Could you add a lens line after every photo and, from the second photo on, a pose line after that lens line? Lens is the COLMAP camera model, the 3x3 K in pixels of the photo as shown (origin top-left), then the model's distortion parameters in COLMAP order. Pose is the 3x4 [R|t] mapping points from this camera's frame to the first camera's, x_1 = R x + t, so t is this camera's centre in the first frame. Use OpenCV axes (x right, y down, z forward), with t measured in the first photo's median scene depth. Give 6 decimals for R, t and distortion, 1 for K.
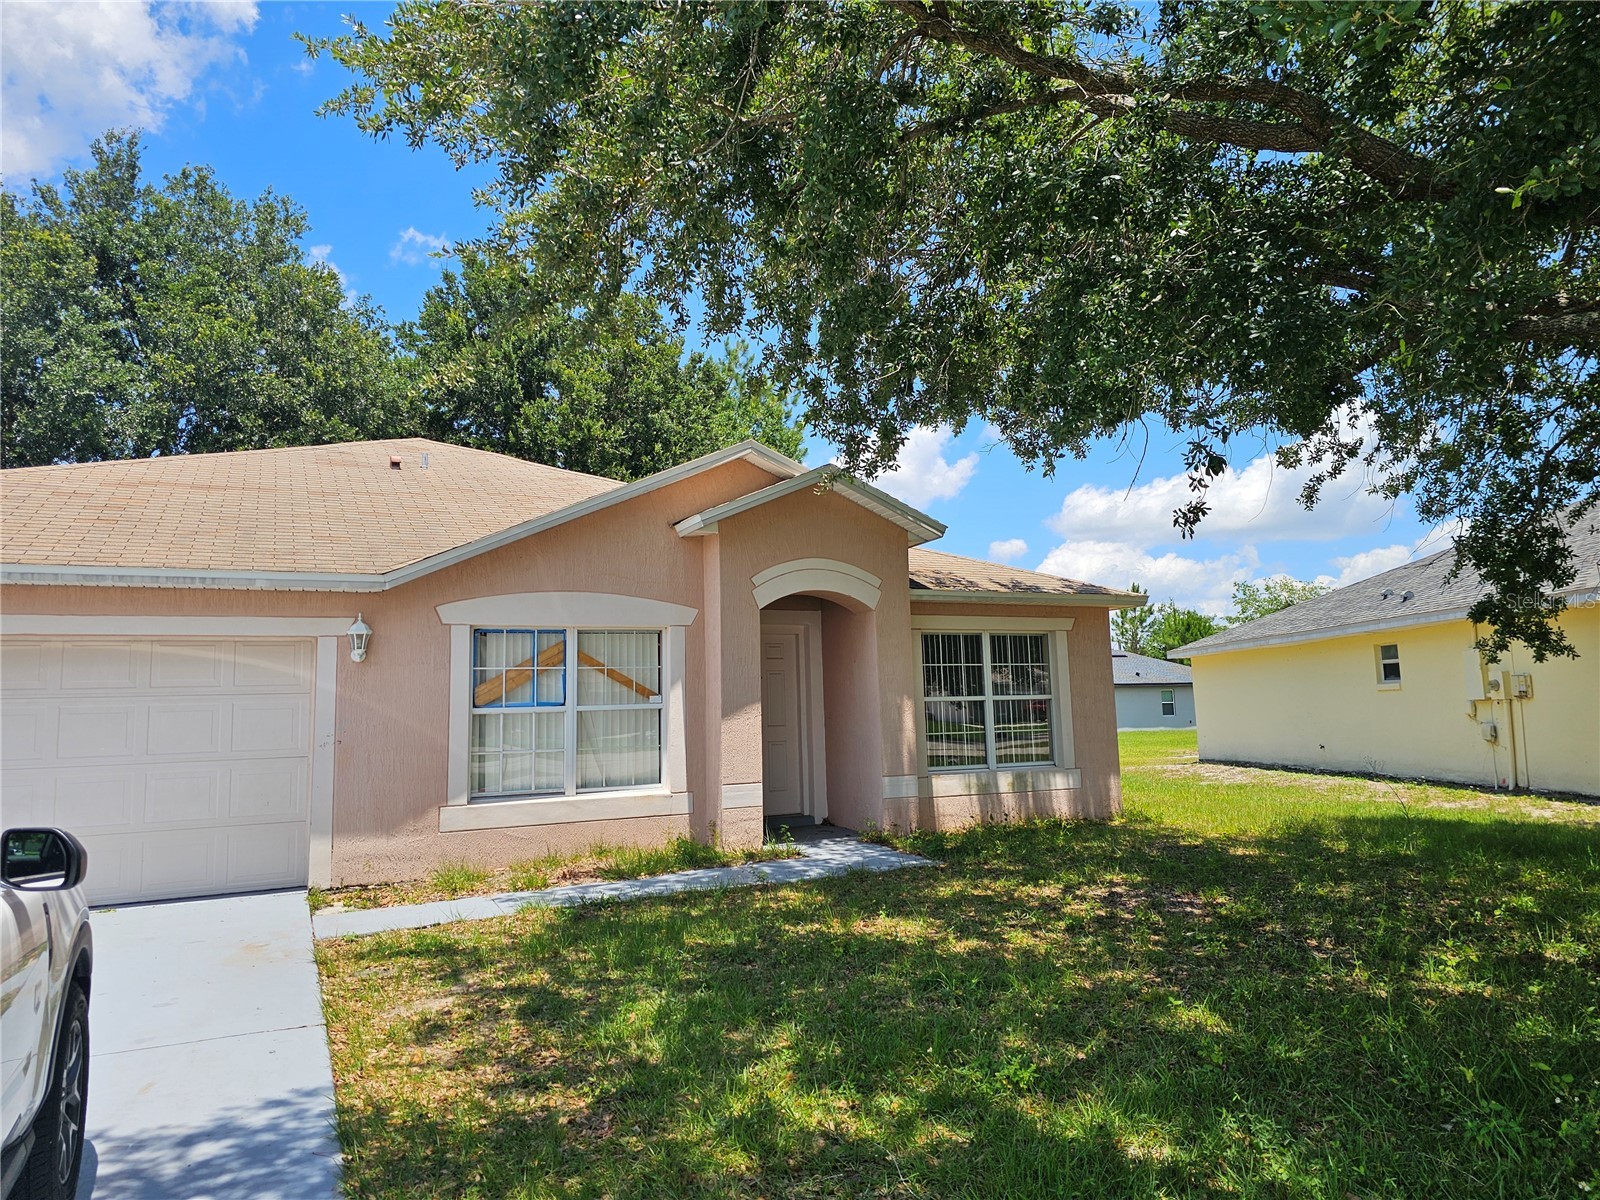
lens RADIAL K [[1098.5, 0, 800.0], [0, 1098.5, 600.0], [0, 0, 1]] dist [0.003244, 0.000522]
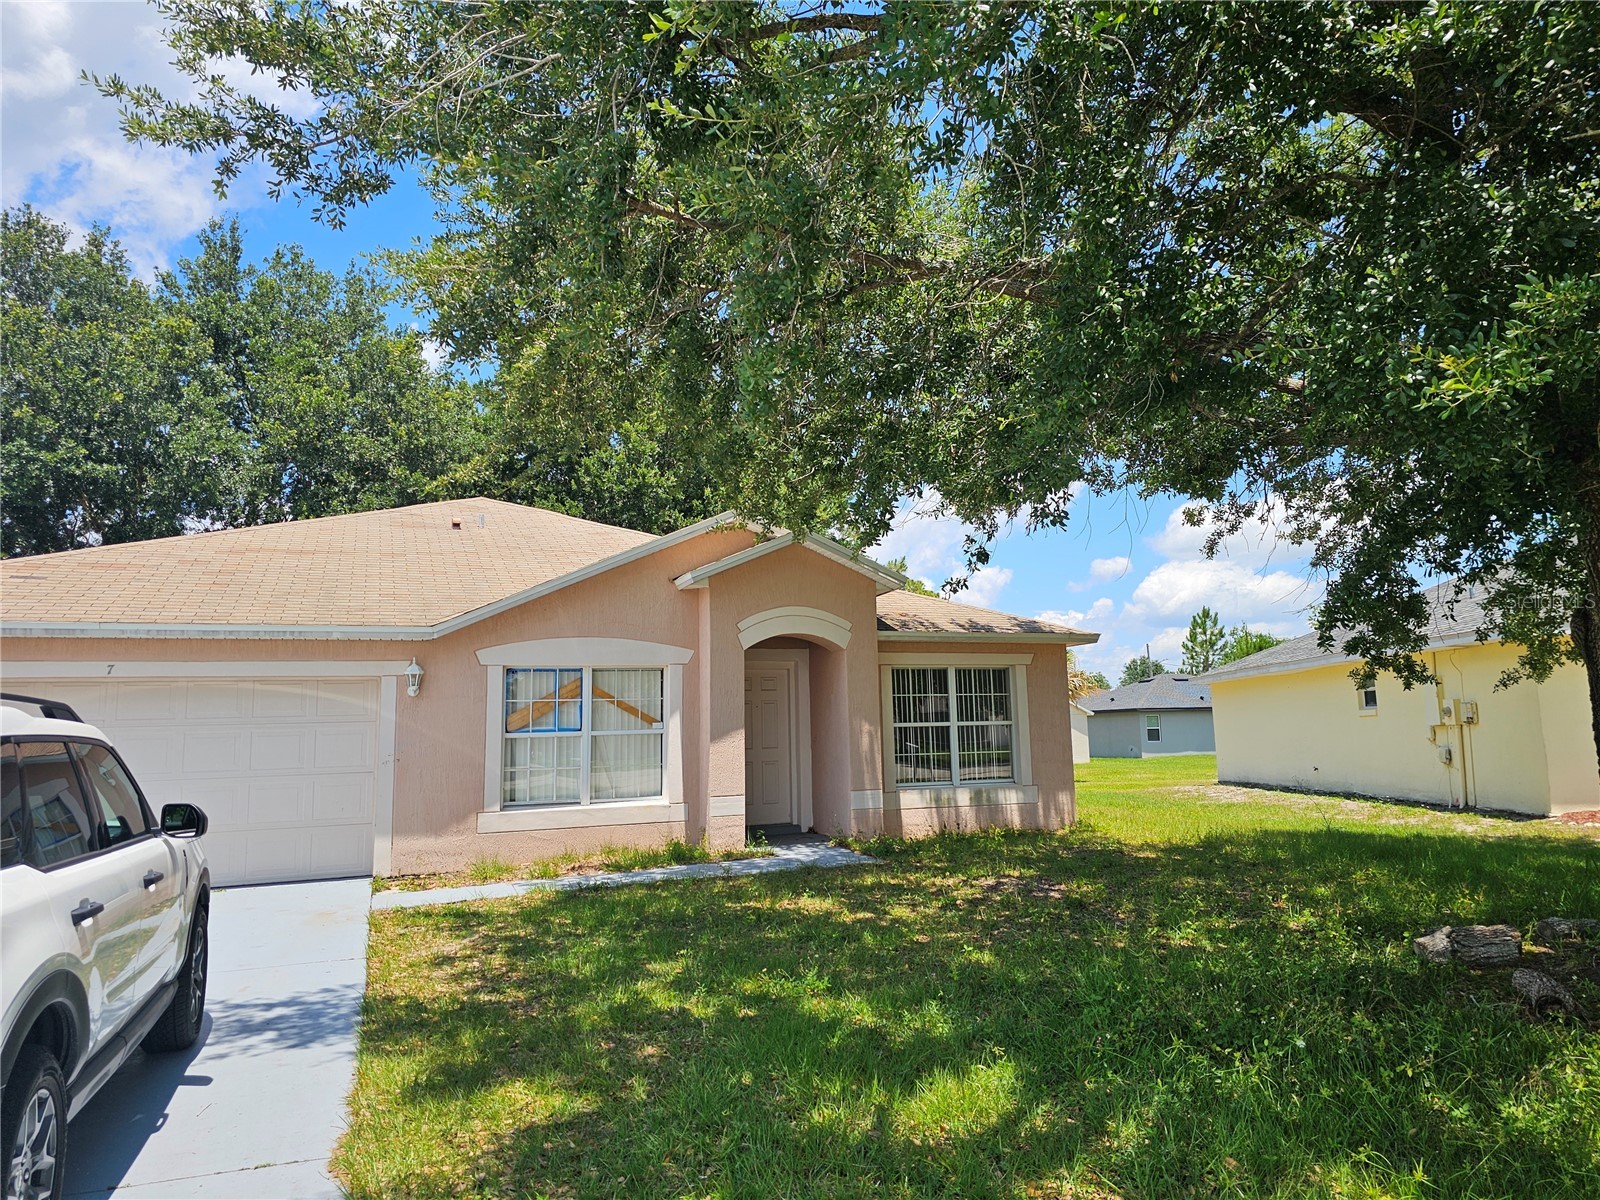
lens RADIAL K [[1072.7, 0, 793.9], [0, 1072.7, 605.7], [0, 0, 1]] dist [0.003551, 0.002872]
pose [[0.997322, -0.008471, -0.072638, 0.099378], [0.007109, 0.999794, -0.018988, -0.016750], [0.072784, 0.018421, 0.997178, -0.156171]]
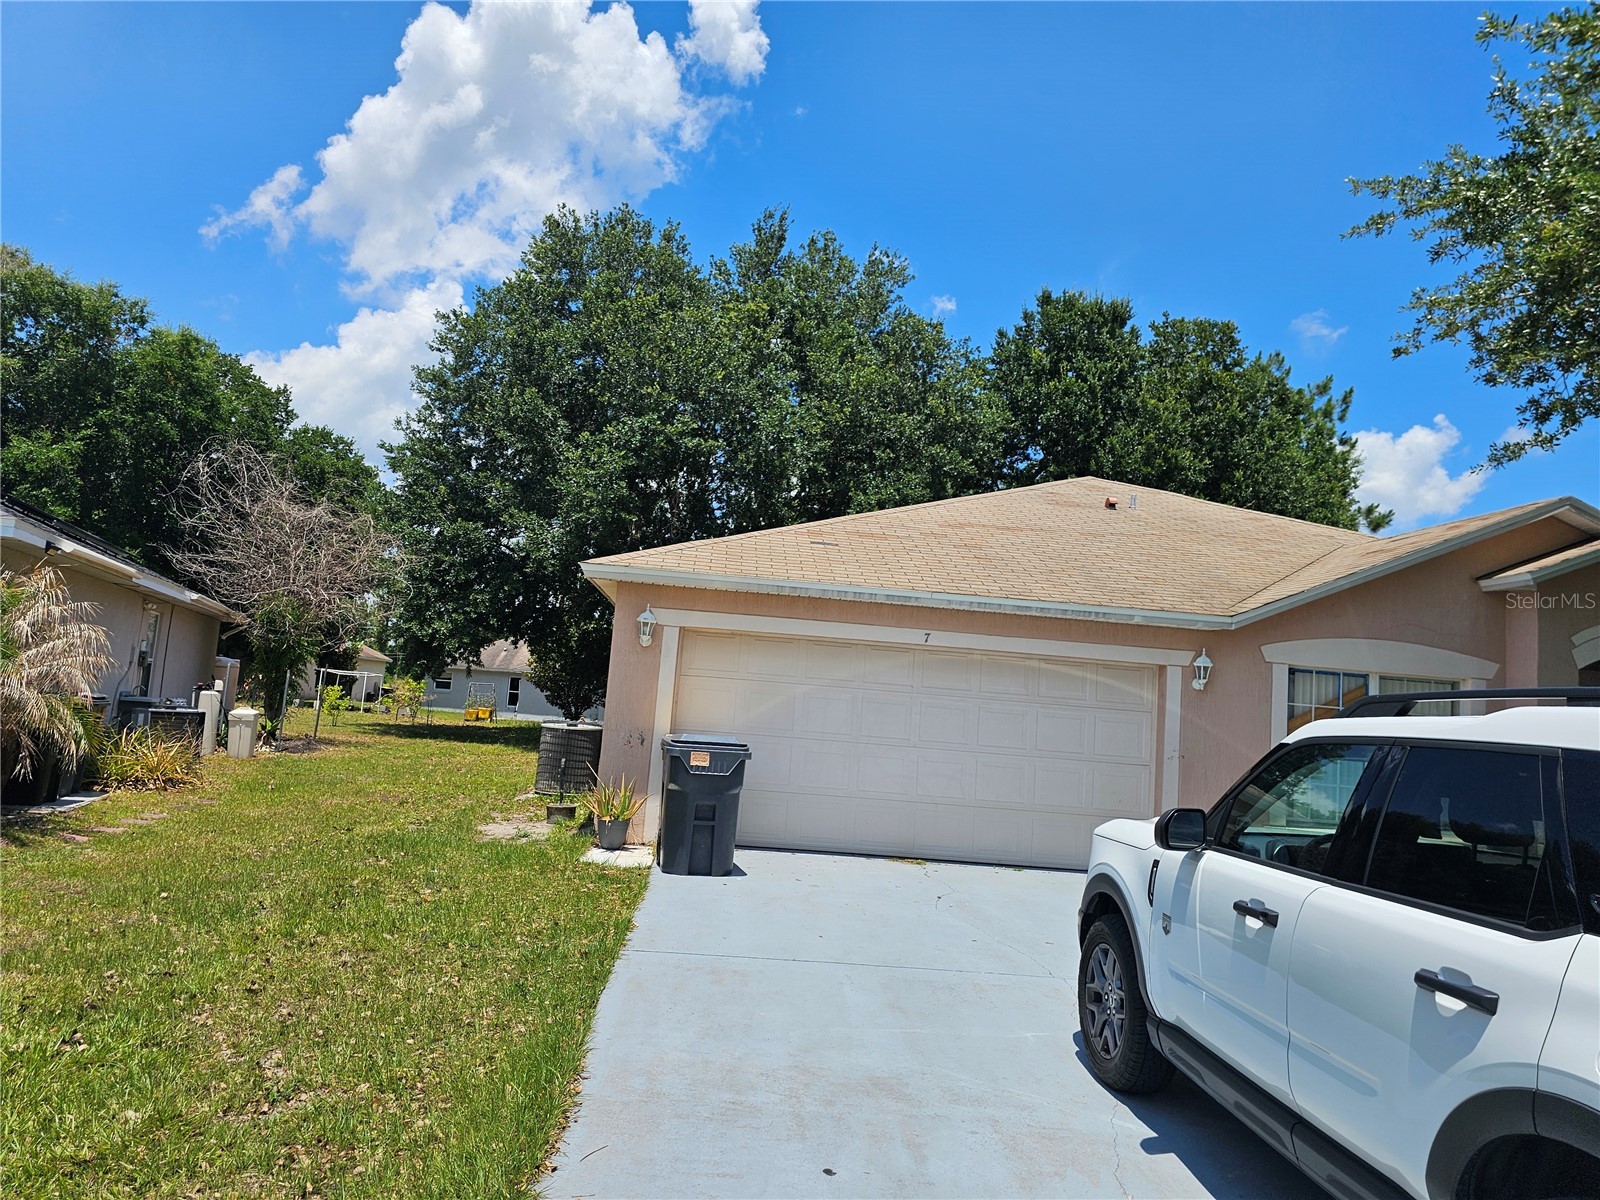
lens RADIAL K [[1073.8, 0, 800.0], [0, 1073.8, 600.0], [0, 0, 1]] dist [0.049959, 0.000177]
pose [[0.909792, 0.058081, -0.410981, -0.265138], [-0.062766, 0.998026, 0.002100, -0.011887], [0.410292, 0.023885, 0.911642, -0.180846]]
